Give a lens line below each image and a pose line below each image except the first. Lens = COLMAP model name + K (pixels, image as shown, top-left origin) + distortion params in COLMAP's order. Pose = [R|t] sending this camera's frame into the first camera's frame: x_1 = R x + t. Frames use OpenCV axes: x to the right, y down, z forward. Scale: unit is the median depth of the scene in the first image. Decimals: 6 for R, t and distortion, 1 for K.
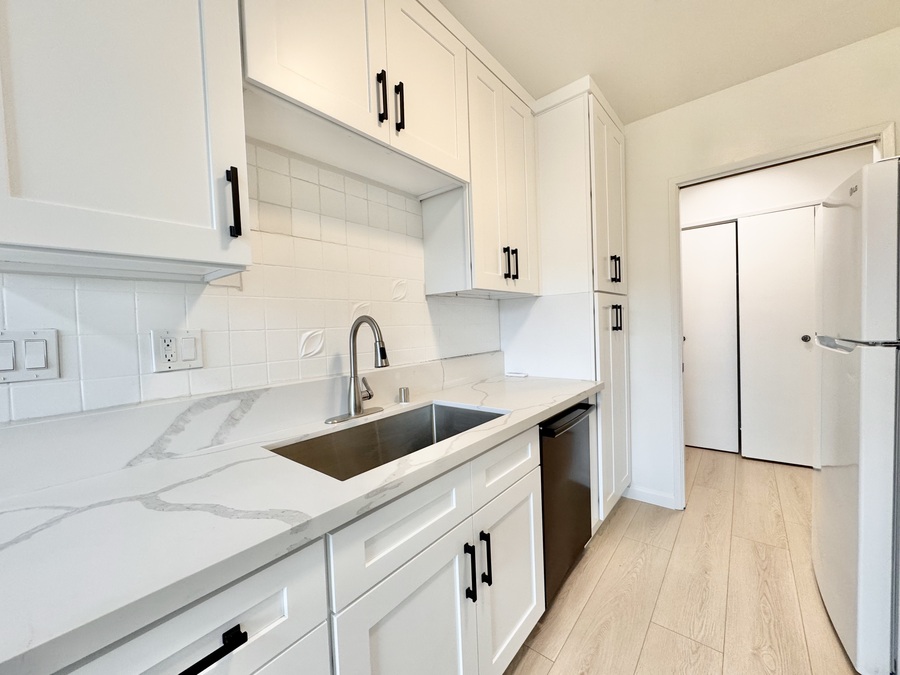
lens RADIAL K [[357.8, 0, 452.3], [0, 357.8, 337.6], [0, 0, 1]] dist [-0.003502, -0.000339]
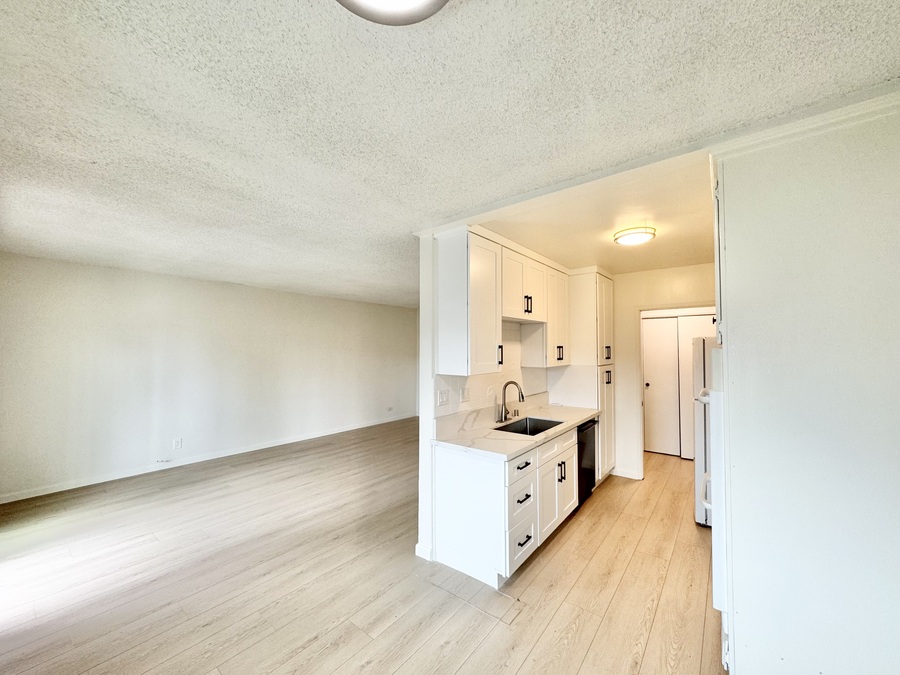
lens RADIAL K [[357.8, 0, 452.3], [0, 357.8, 337.6], [0, 0, 1]] dist [-0.003502, -0.000339]
pose [[0.998991, 0.037820, 0.024240, -0.549632], [-0.036271, 0.997451, -0.061442, -0.146675], [-0.026502, 0.060500, 0.997816, -1.154359]]
